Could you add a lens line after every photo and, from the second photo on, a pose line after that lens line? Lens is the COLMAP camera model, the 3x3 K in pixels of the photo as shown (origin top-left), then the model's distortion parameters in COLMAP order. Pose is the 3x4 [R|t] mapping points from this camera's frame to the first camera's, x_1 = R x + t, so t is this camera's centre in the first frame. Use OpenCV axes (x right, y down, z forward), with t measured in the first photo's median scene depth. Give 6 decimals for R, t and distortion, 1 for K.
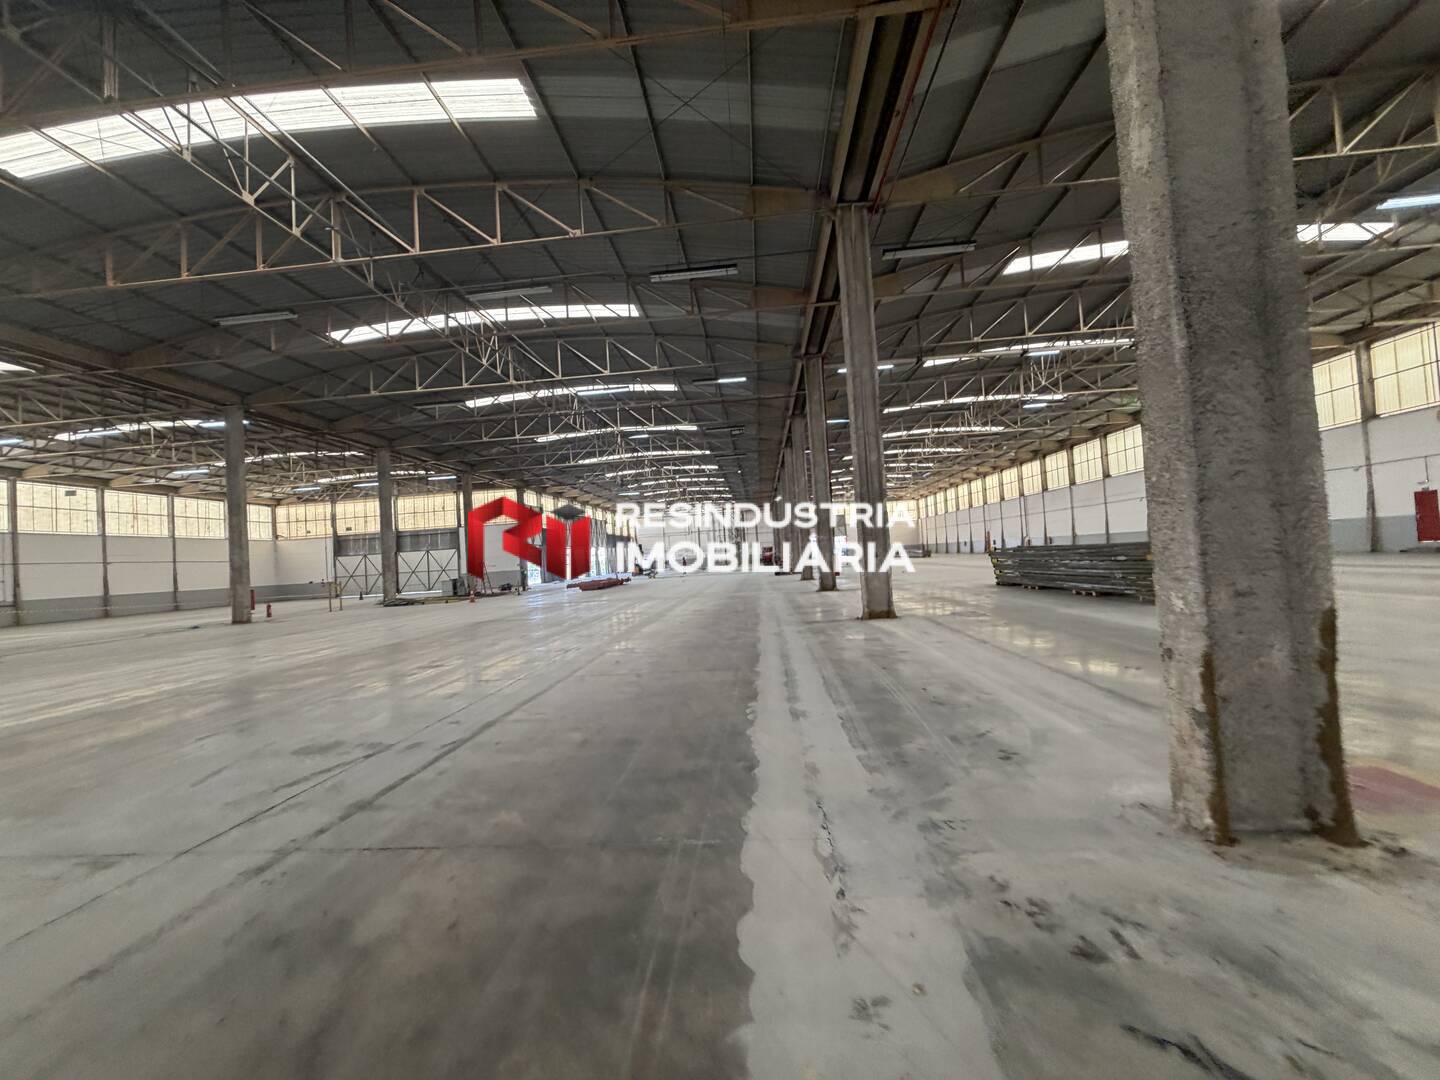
lens RADIAL K [[573.8, 0, 713.5], [0, 573.8, 539.2], [0, 0, 1]] dist [0.000179, -0.000334]
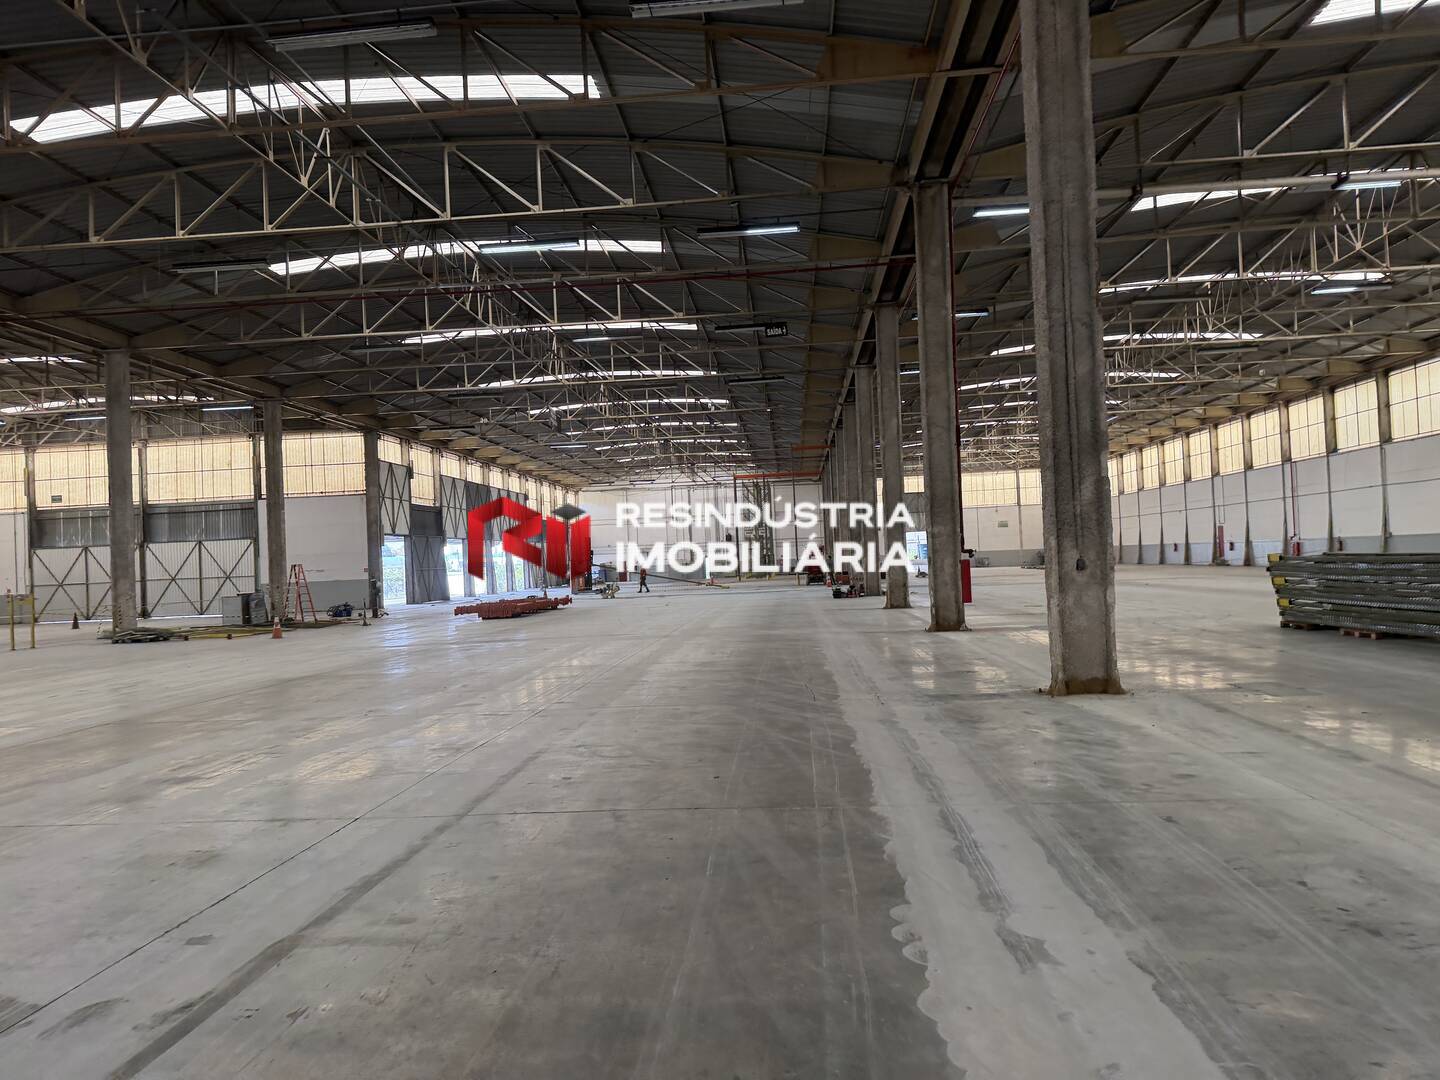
lens RADIAL K [[1006.1, 0, 705.4], [0, 1006.1, 540.7], [0, 0, 1]] dist [0.086007, -0.117116]
pose [[0.999797, 0.019095, -0.006493, -0.013396], [-0.019033, 0.999773, 0.009552, 0.001651], [0.006674, -0.009426, 0.999933, 0.044306]]
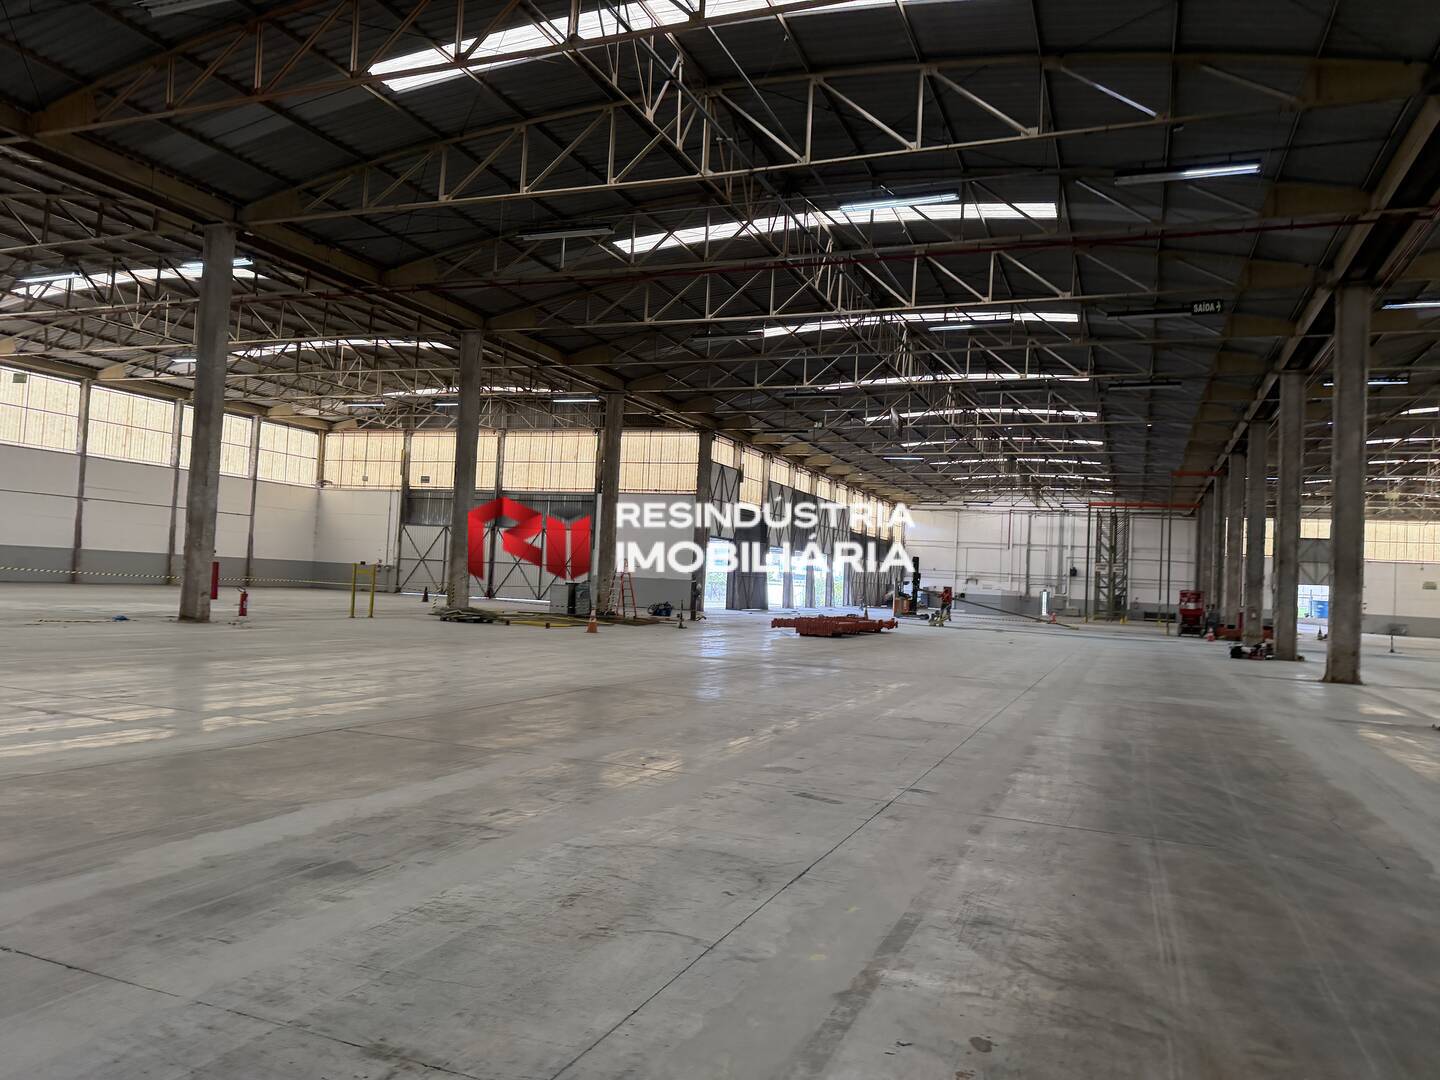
lens RADIAL K [[1005.1, 0, 720.0], [0, 1005.1, 540.0], [0, 0, 1]] dist [0.063384, -0.065063]
pose [[0.948200, 0.098848, -0.301903, -0.045260], [-0.101159, 0.994838, 0.008011, 0.008293], [0.301136, 0.022945, 0.953305, 0.164732]]
